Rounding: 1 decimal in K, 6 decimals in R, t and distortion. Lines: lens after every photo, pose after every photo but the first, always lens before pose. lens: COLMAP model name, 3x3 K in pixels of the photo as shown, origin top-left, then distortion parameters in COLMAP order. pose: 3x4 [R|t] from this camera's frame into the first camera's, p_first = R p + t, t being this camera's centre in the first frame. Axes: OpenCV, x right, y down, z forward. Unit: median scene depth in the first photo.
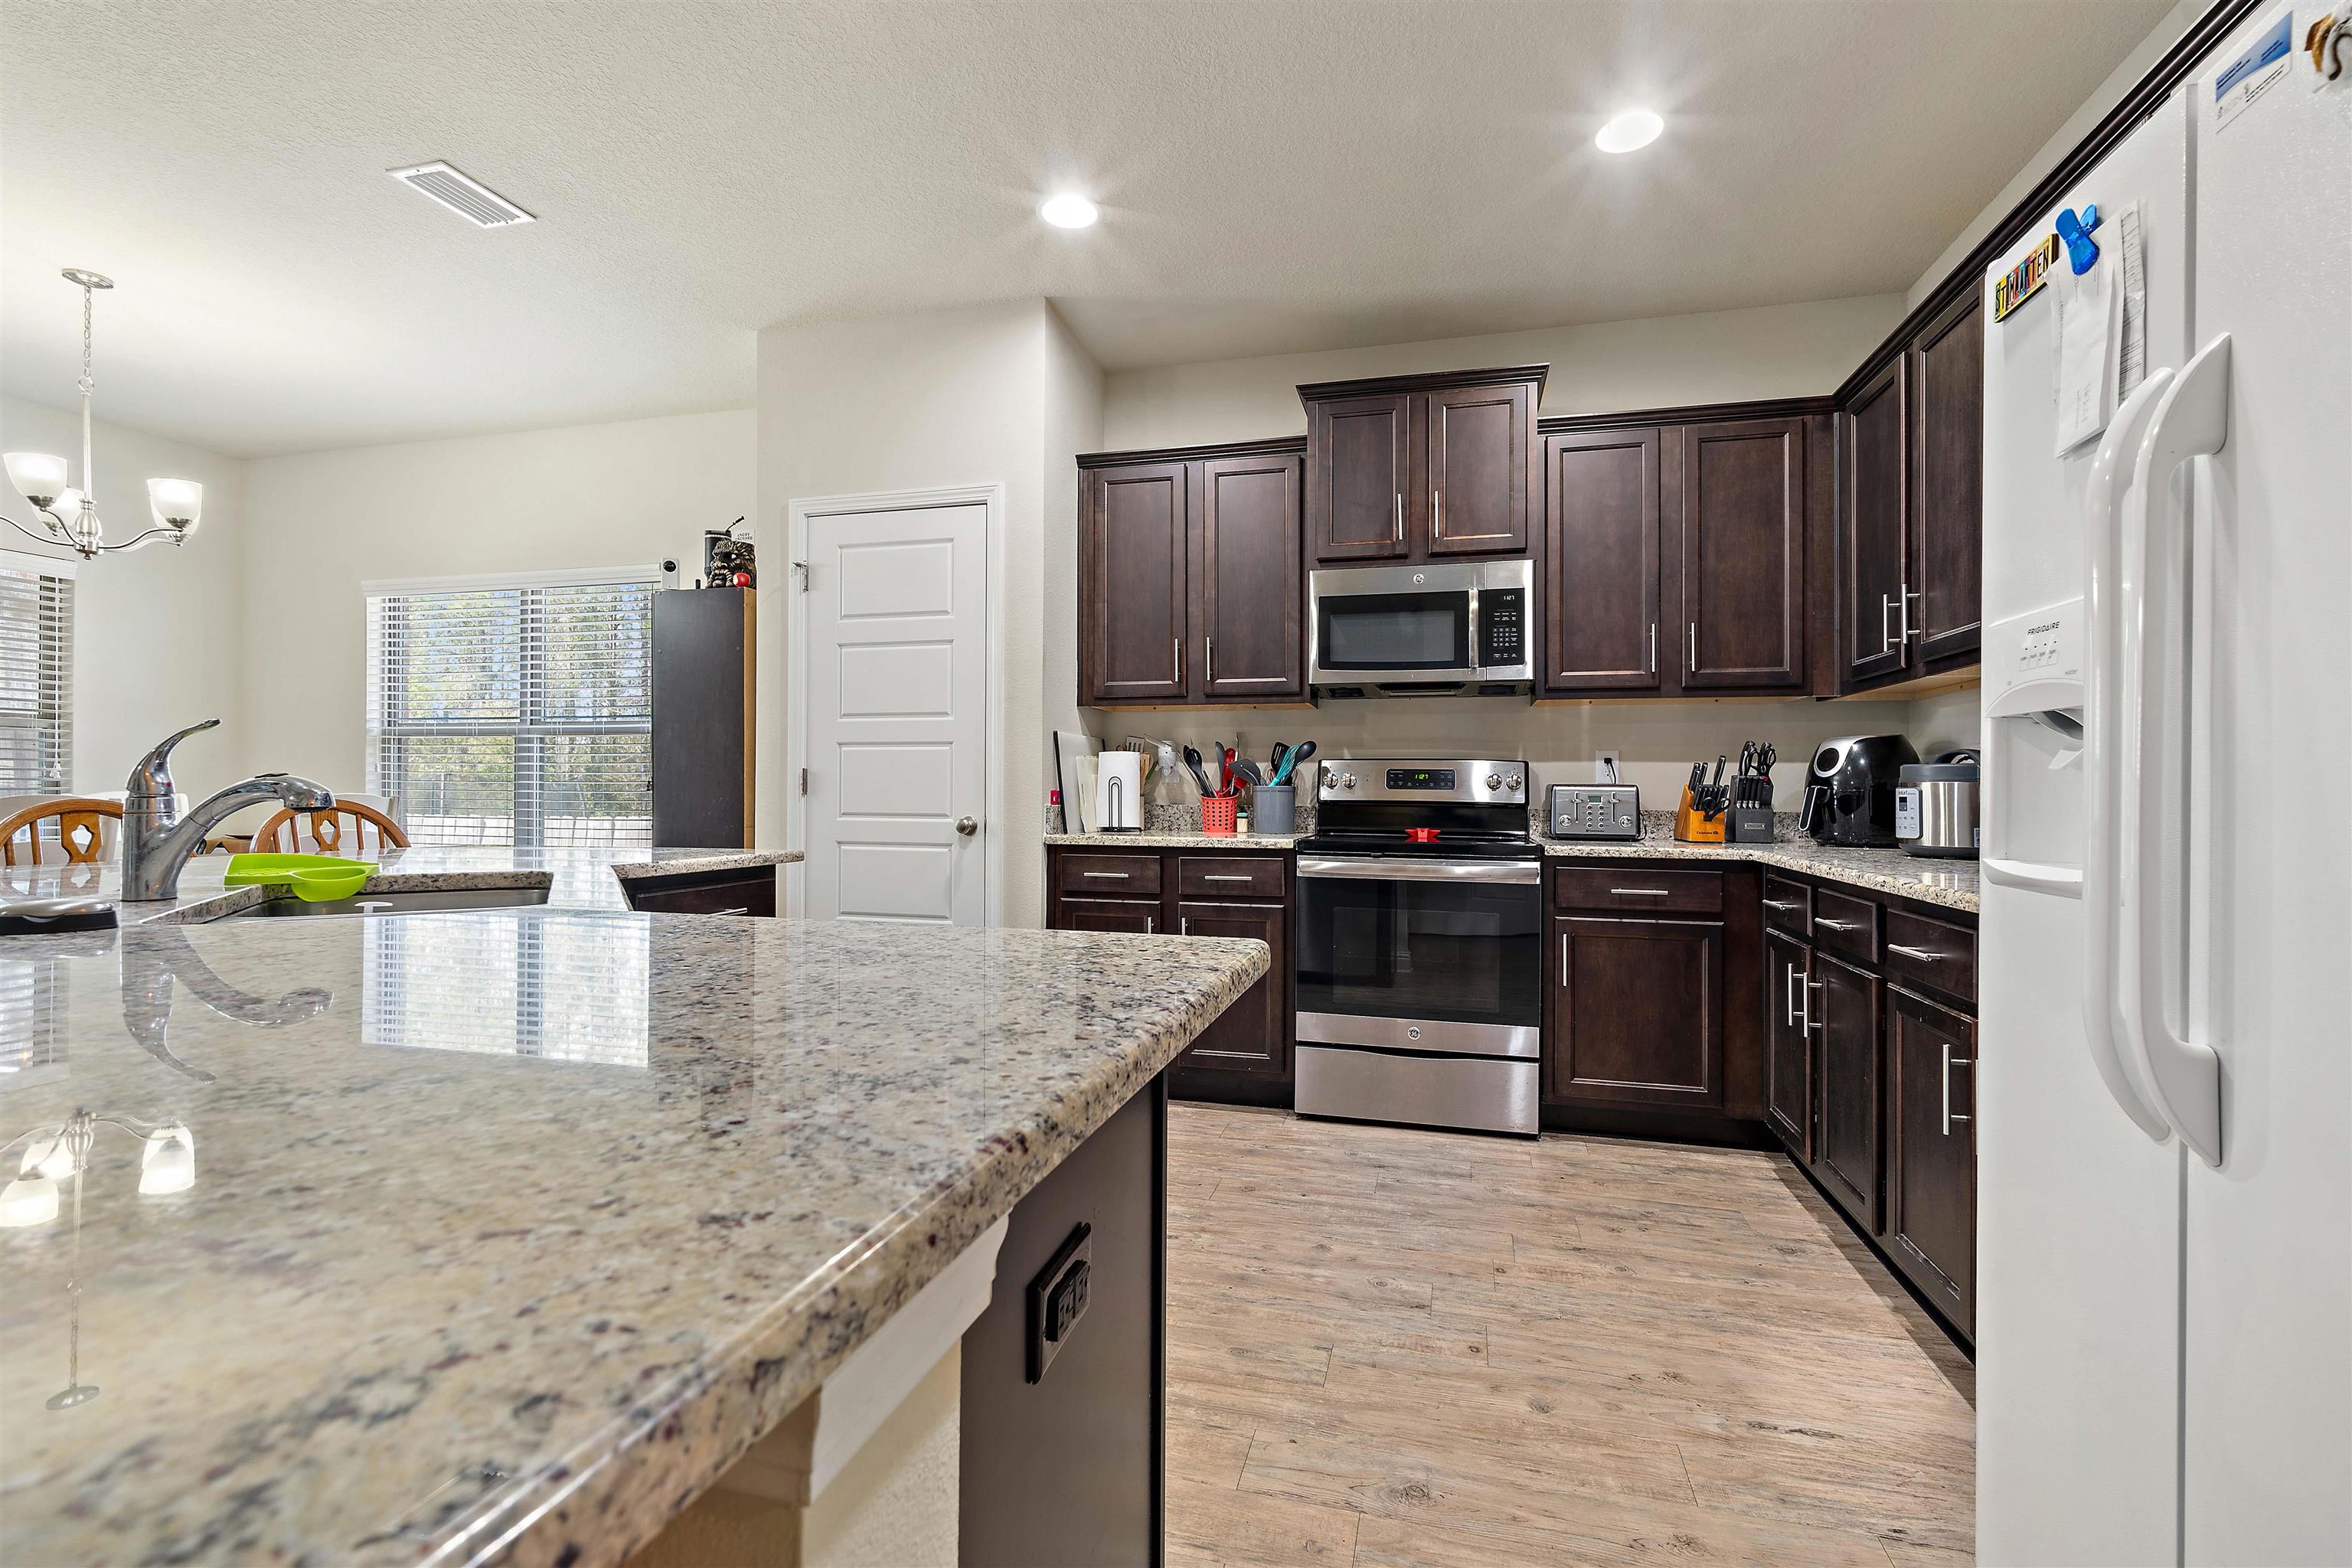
lens RADIAL K [[1033.4, 0, 1178.5], [0, 1033.4, 790.2], [0, 0, 1]] dist [-0.003157, 0.000222]
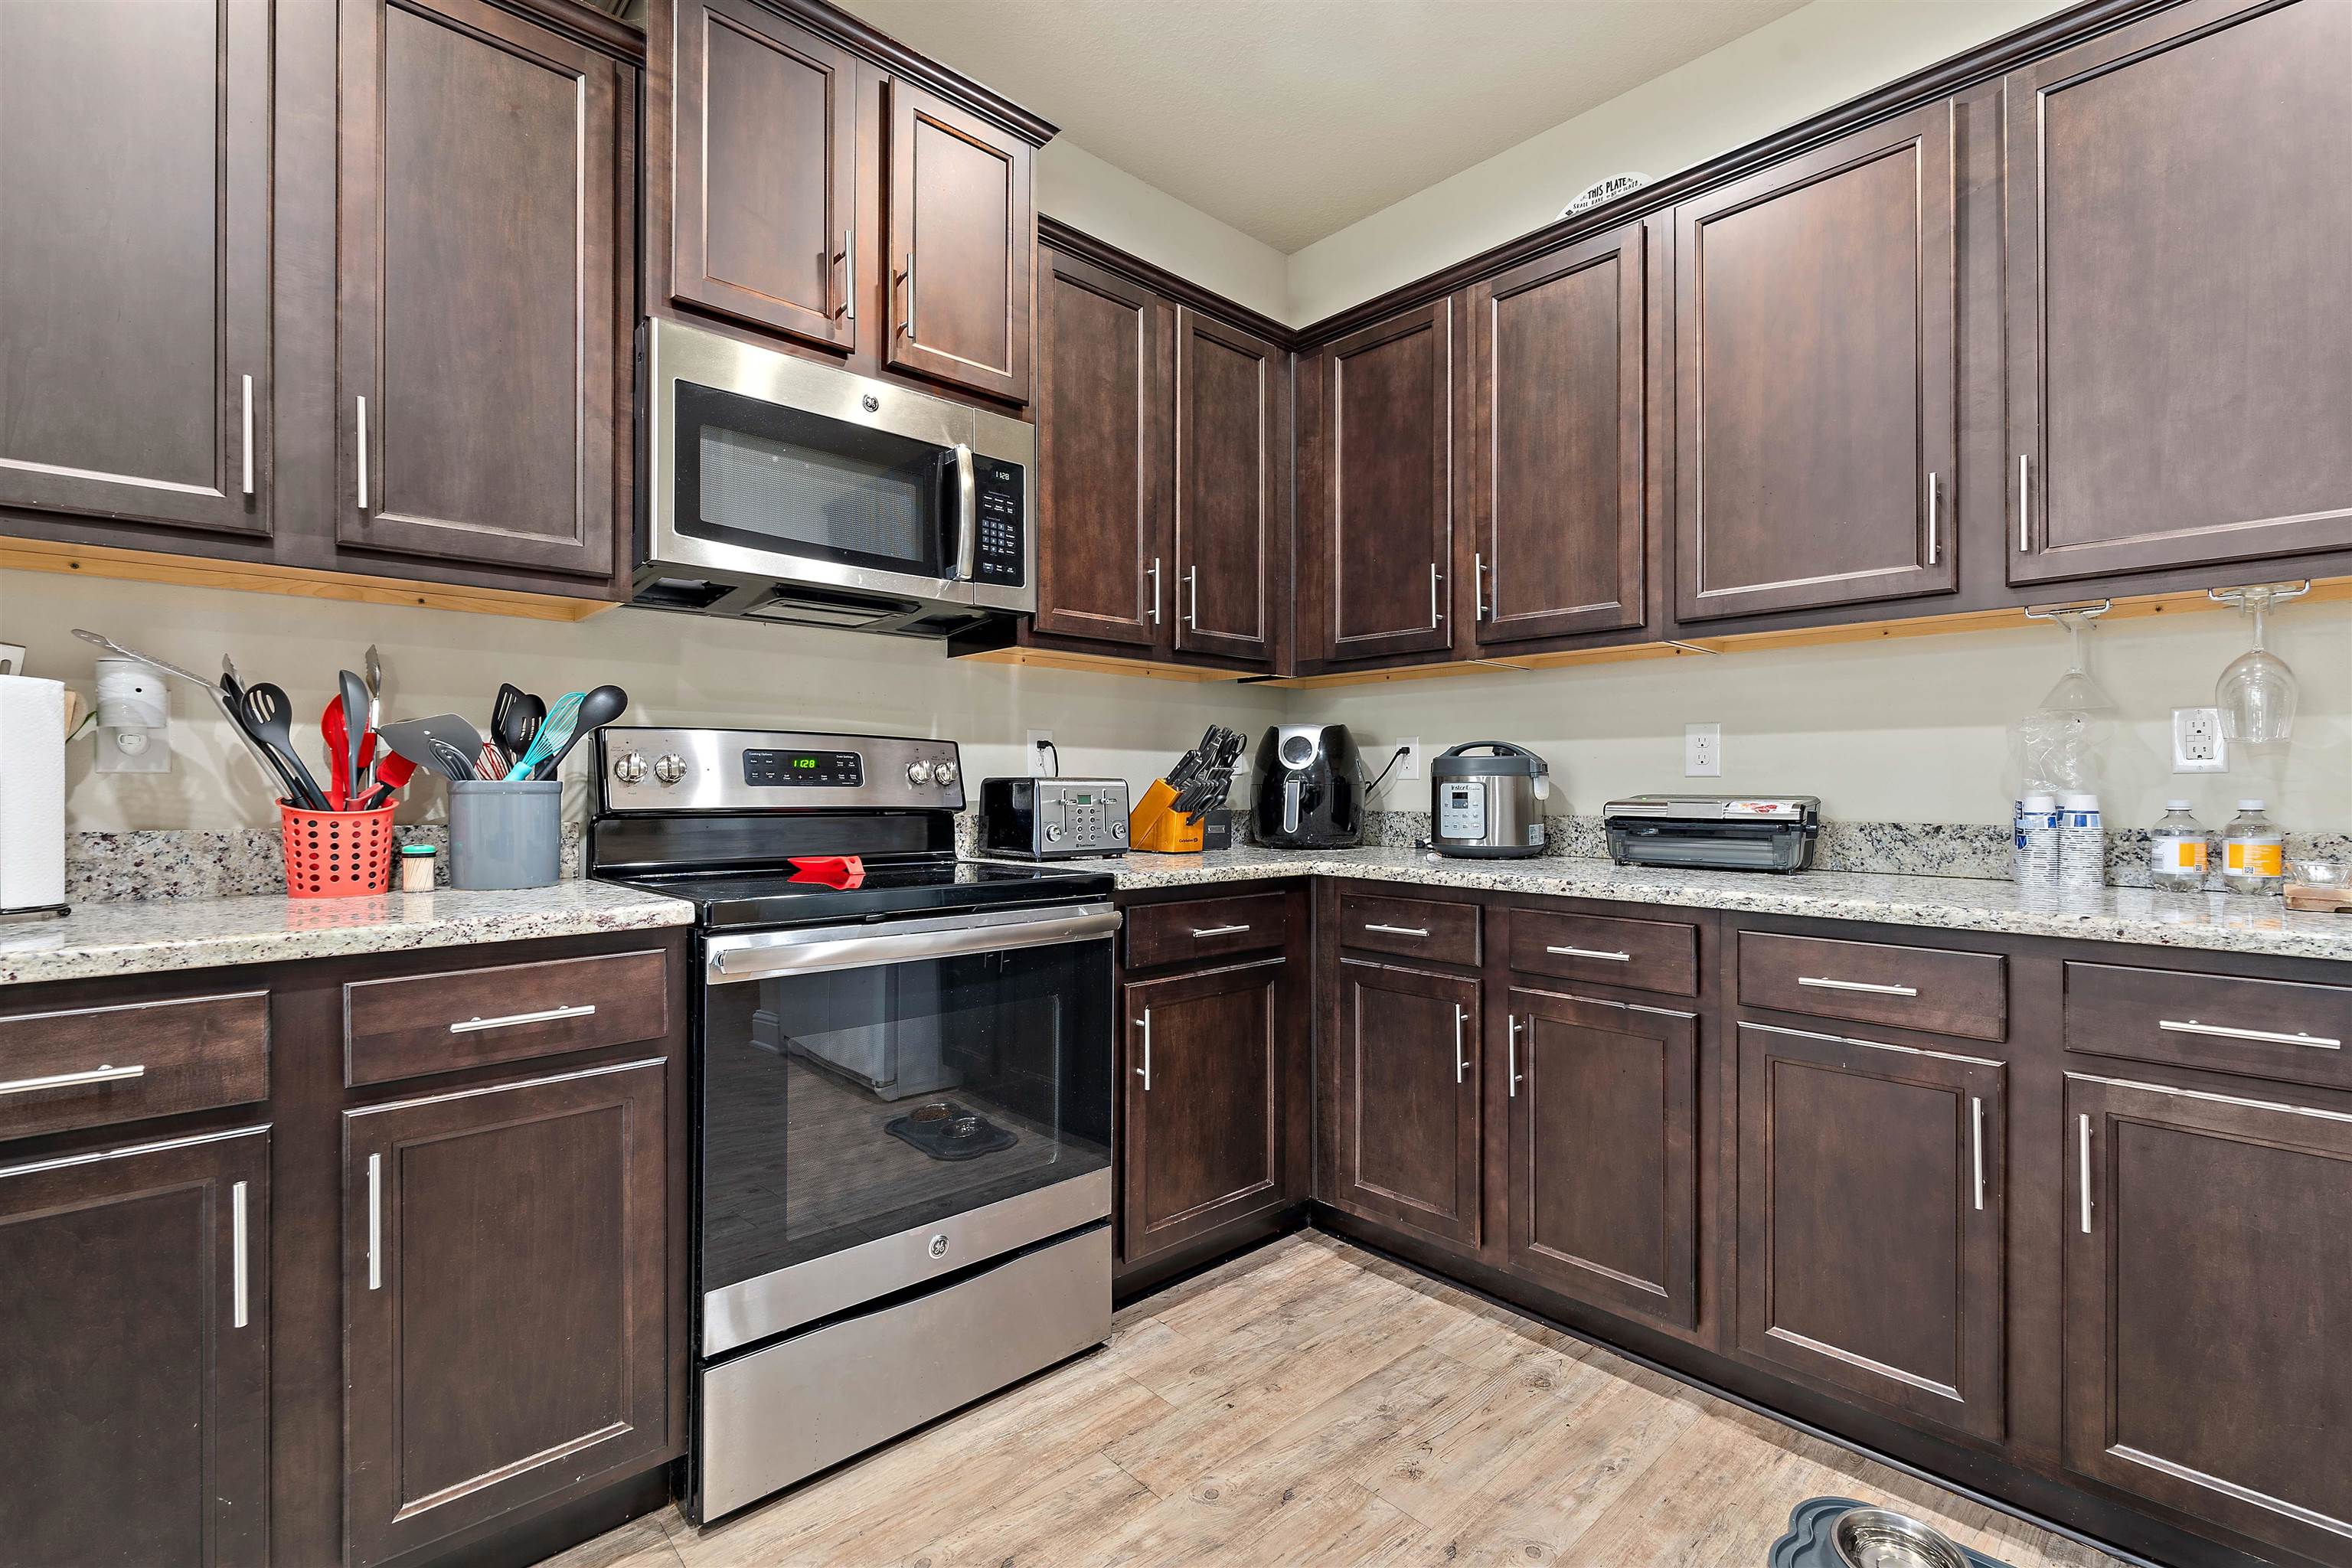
lens RADIAL K [[1033.4, 0, 1168.6], [0, 1033.4, 780.2], [0, 0, 1]] dist [-0.003157, 0.000222]
pose [[0.531471, -0.000985, 0.847076, -0.153647], [0.003314, 0.999994, -0.000917, -0.003341], [-0.847070, 0.003294, 0.531471, 0.598895]]
